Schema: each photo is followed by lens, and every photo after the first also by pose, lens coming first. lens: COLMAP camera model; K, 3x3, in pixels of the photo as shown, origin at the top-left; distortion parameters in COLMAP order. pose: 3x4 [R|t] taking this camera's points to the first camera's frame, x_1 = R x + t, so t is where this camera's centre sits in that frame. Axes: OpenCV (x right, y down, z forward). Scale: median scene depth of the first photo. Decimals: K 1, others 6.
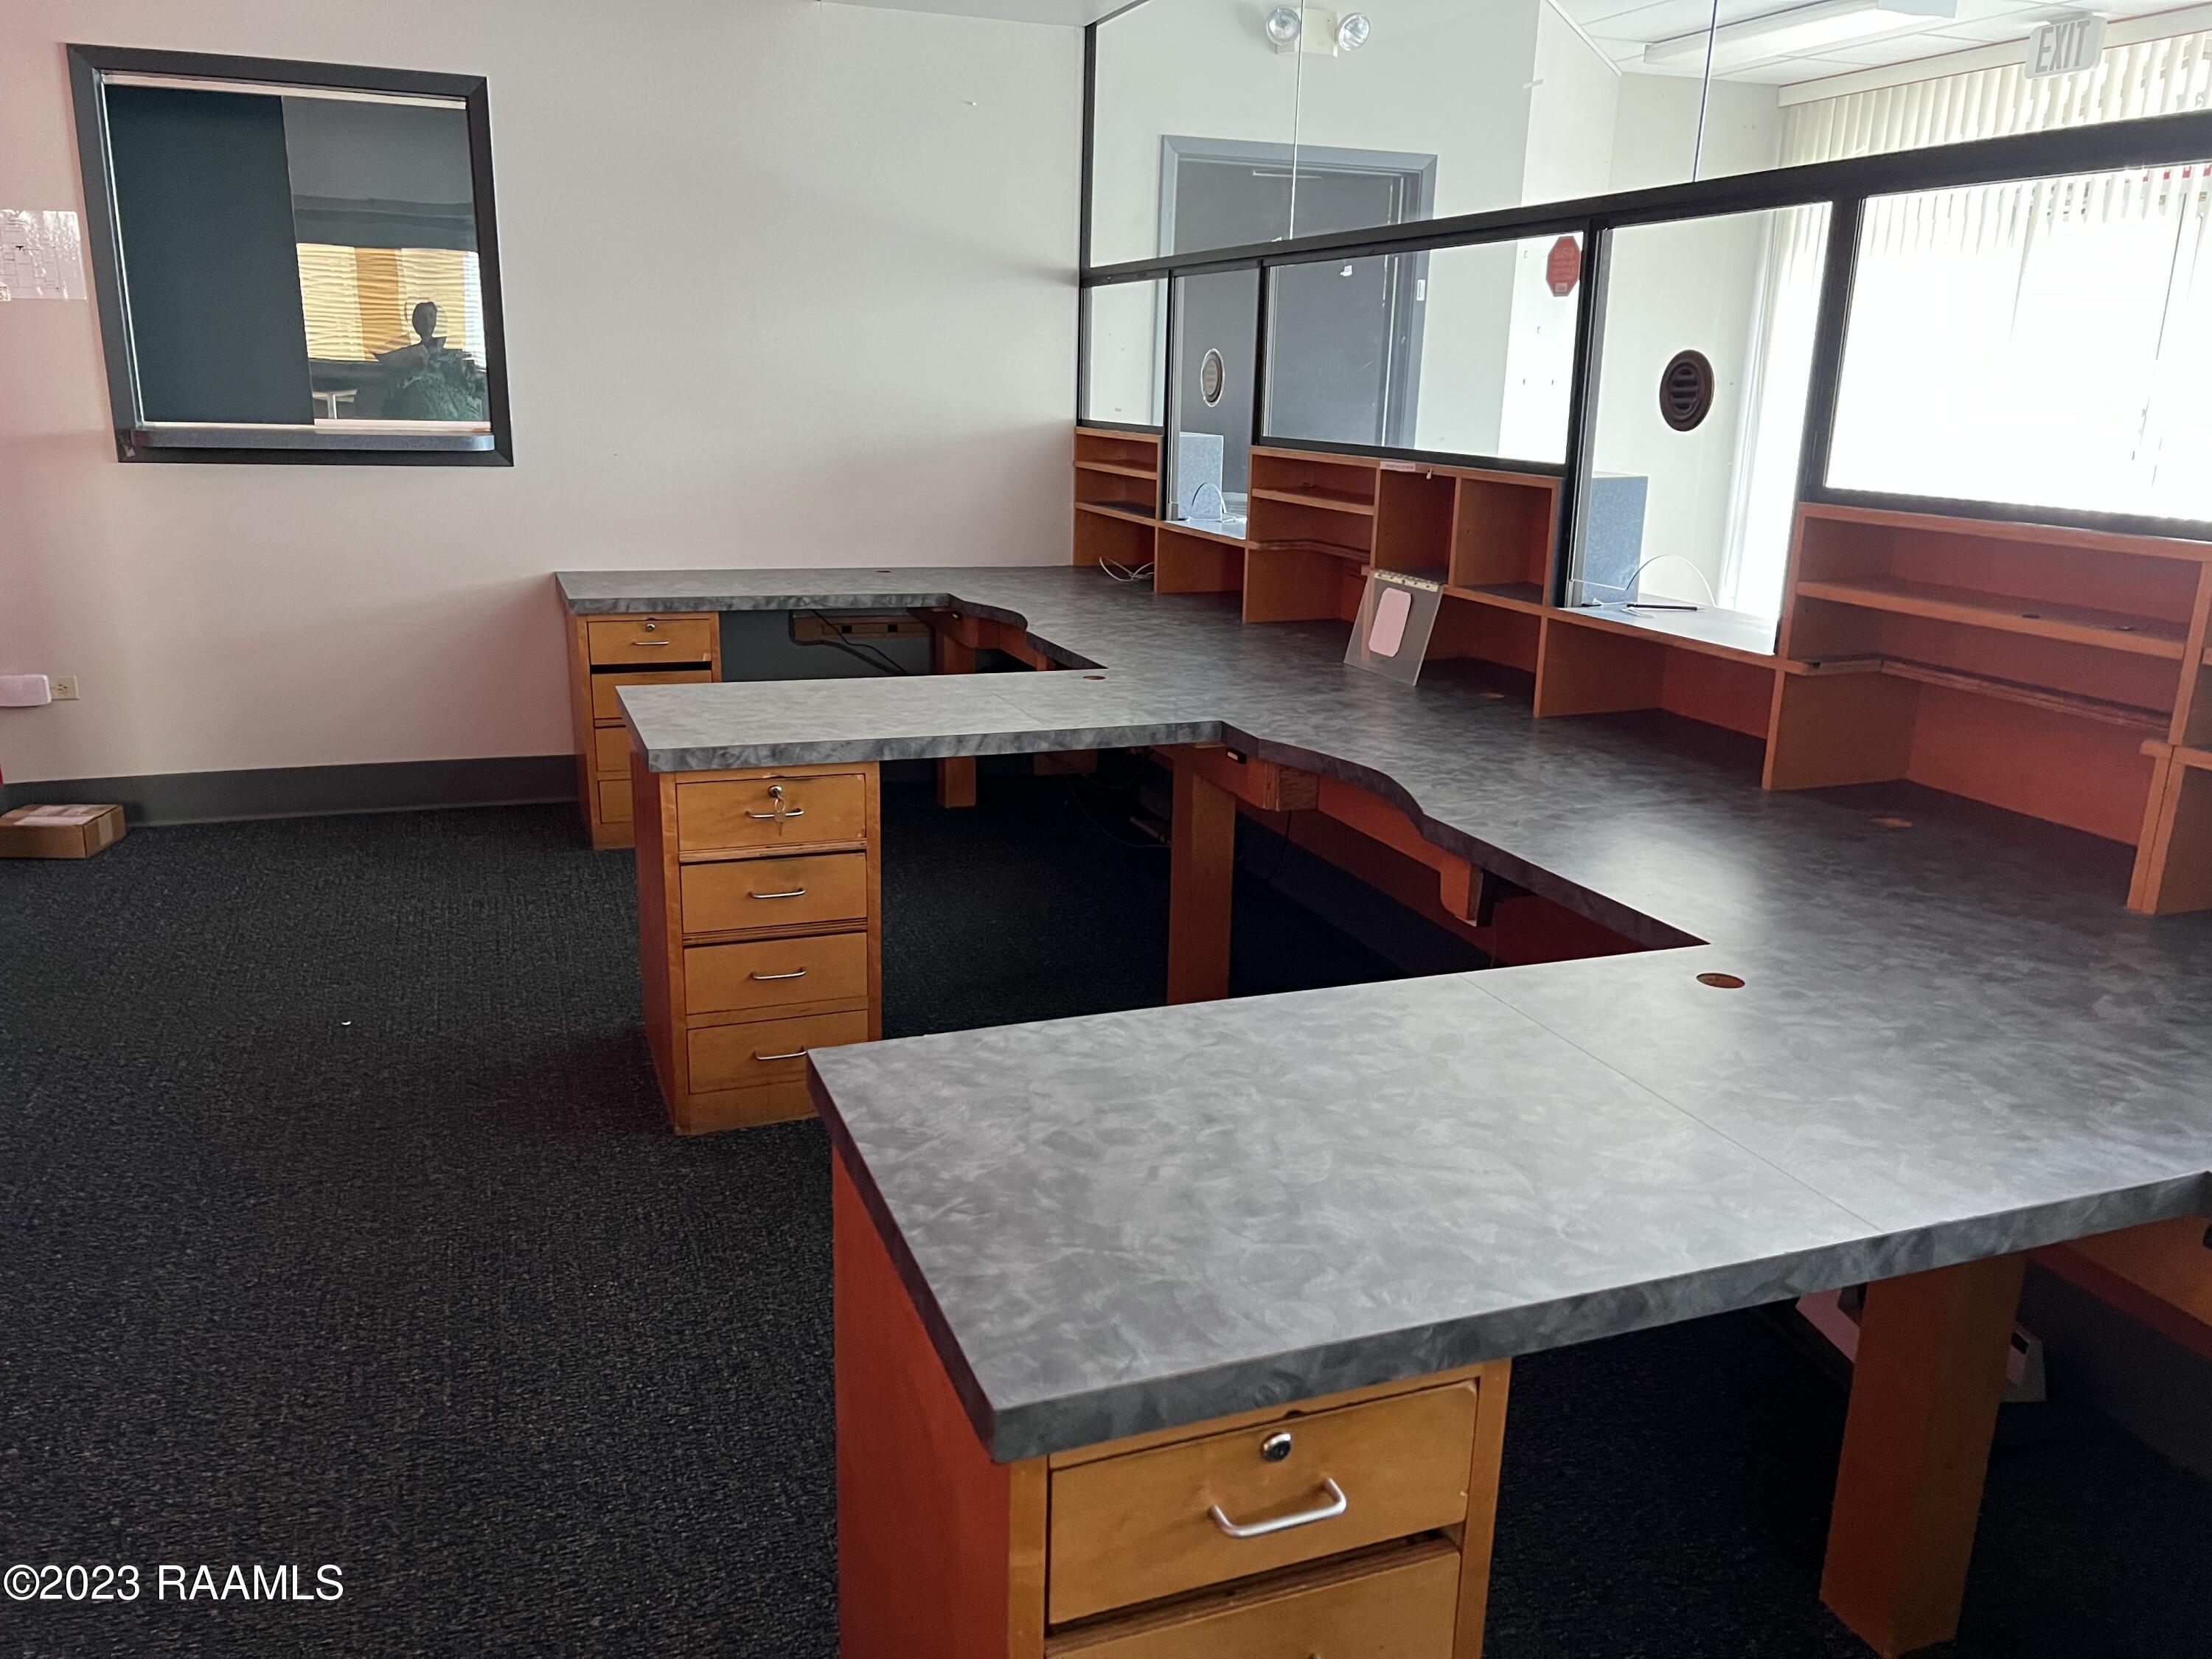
lens RADIAL K [[1652.5, 0, 1106.0], [0, 1652.5, 829.5], [0, 0, 1]] dist [0.065281, -0.072334]
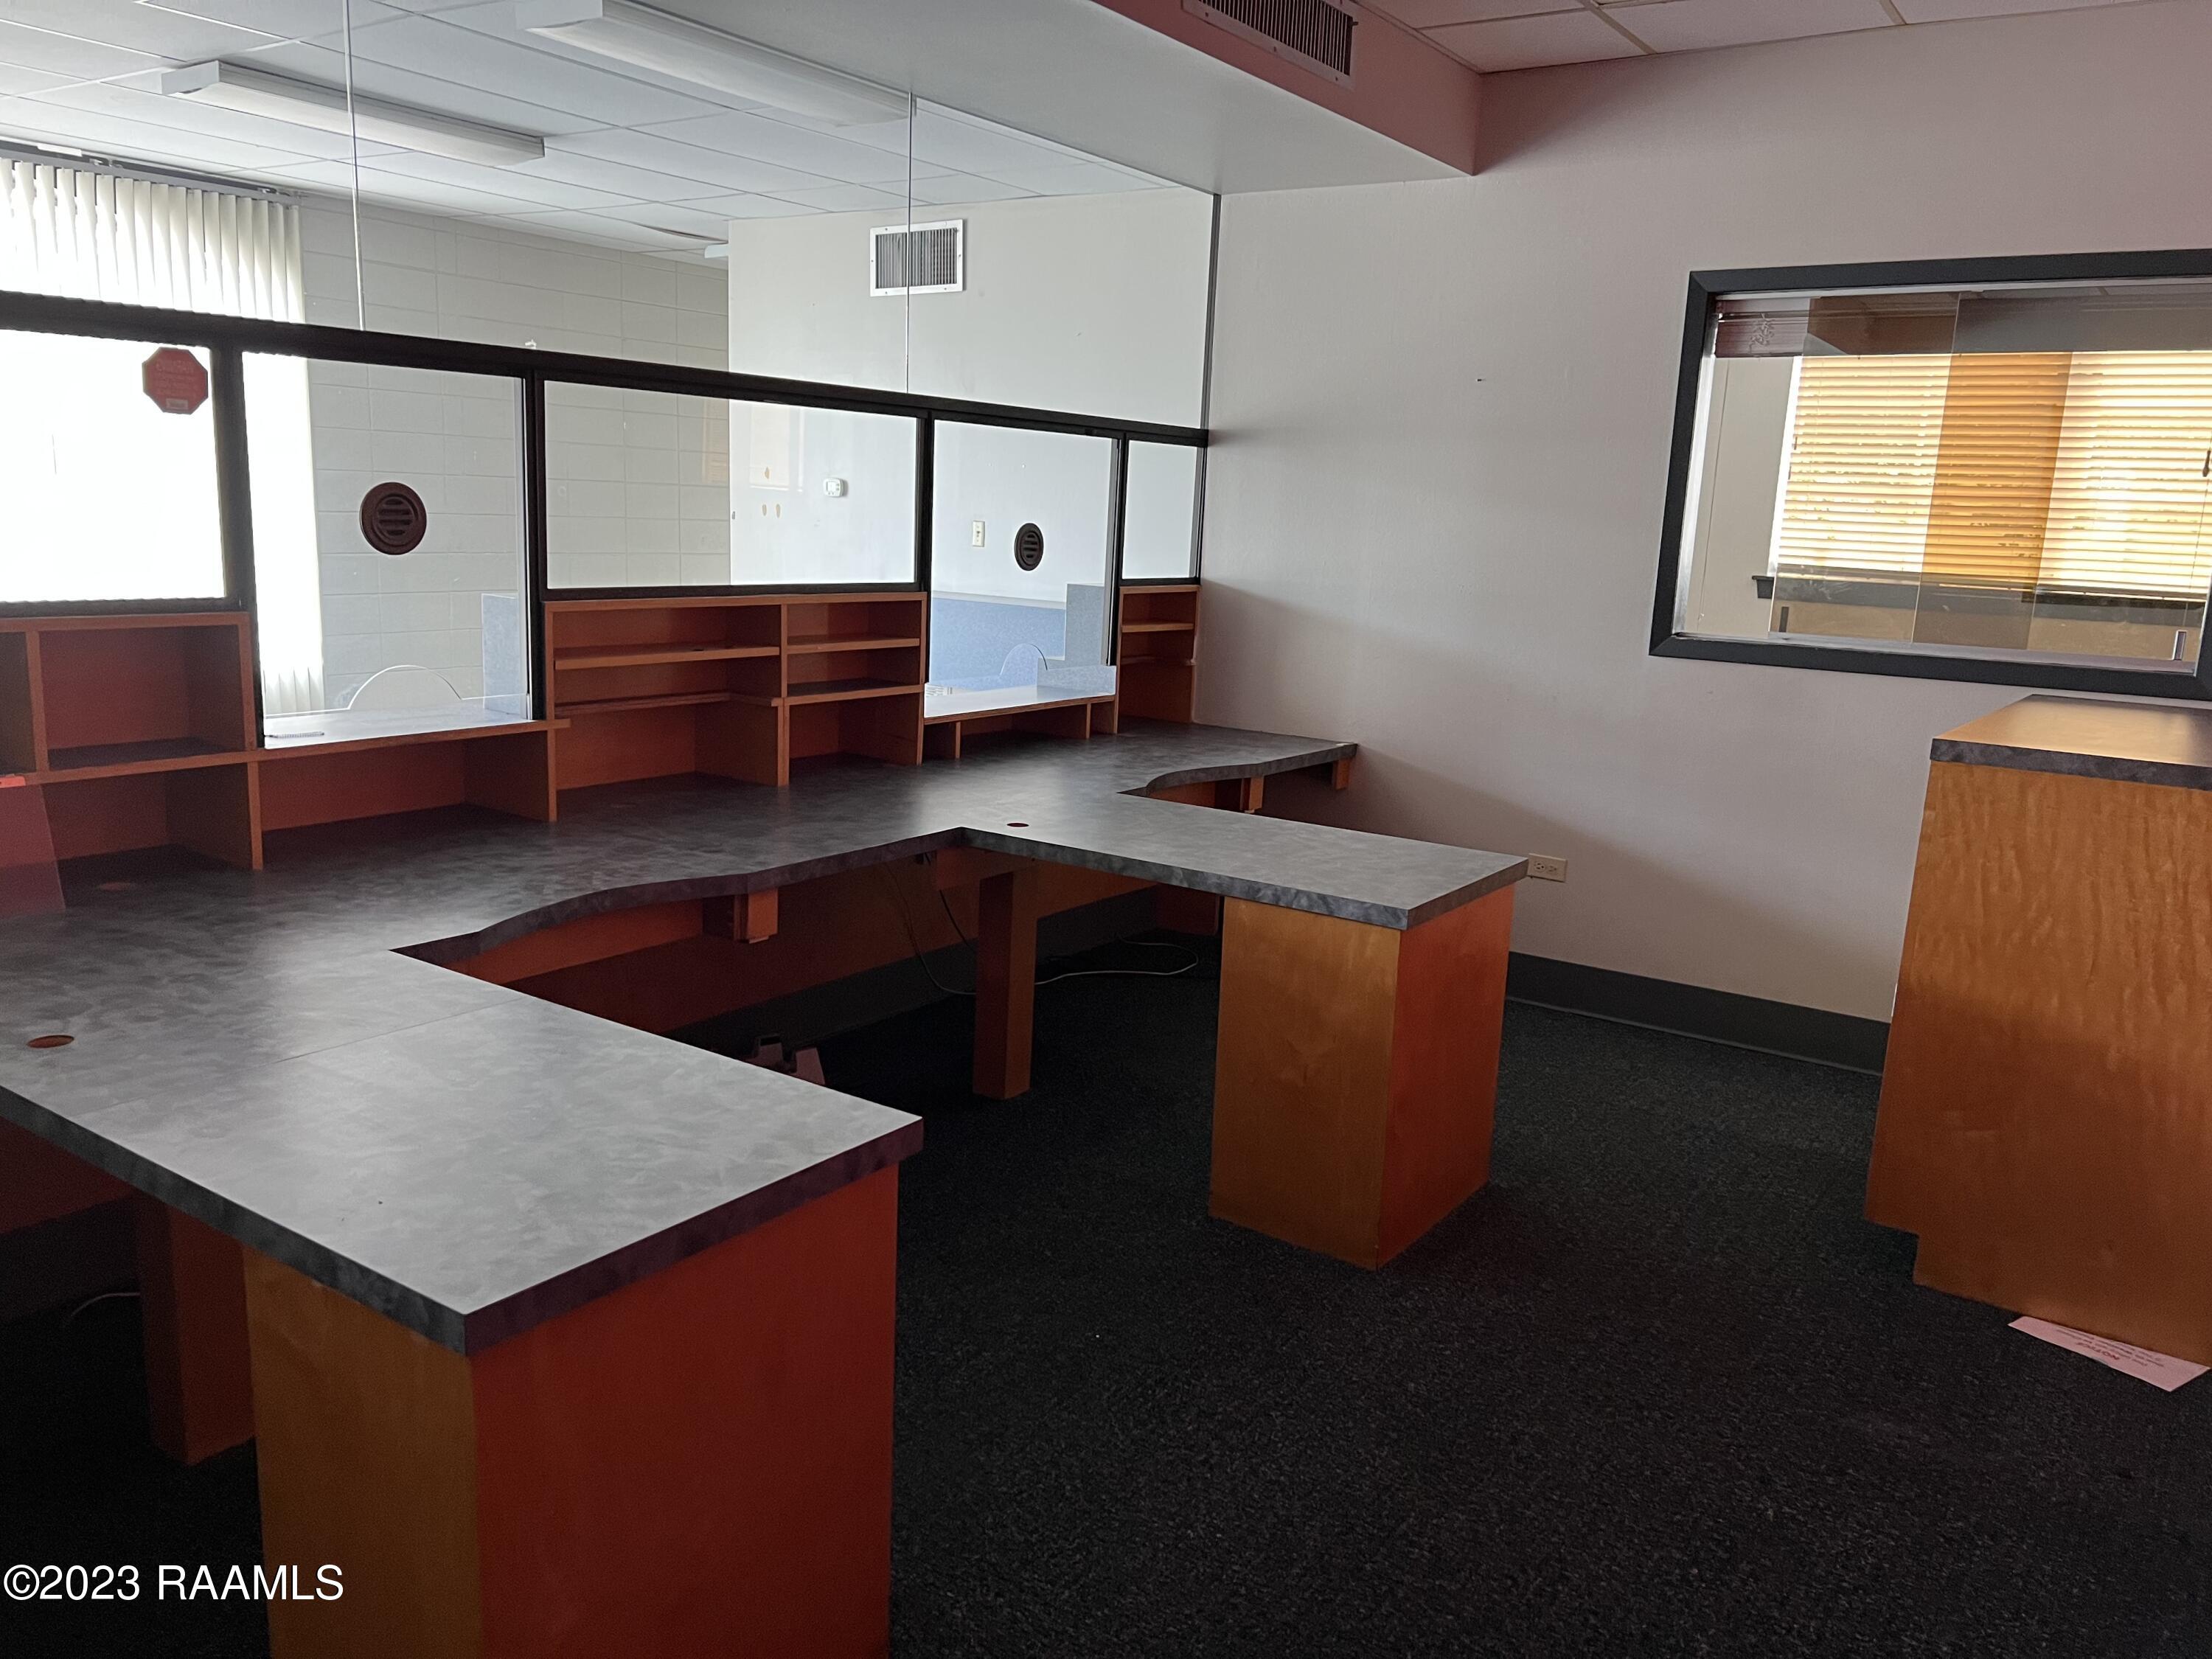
lens RADIAL K [[1652.5, 0, 1106.0], [0, 1652.5, 829.5], [0, 0, 1]] dist [0.065281, -0.072334]
pose [[-0.561343, -0.208004, 0.801017, -1.031396], [0.166290, 0.919809, 0.355385, -0.476011], [-0.810704, 0.332694, -0.481740, 1.495459]]
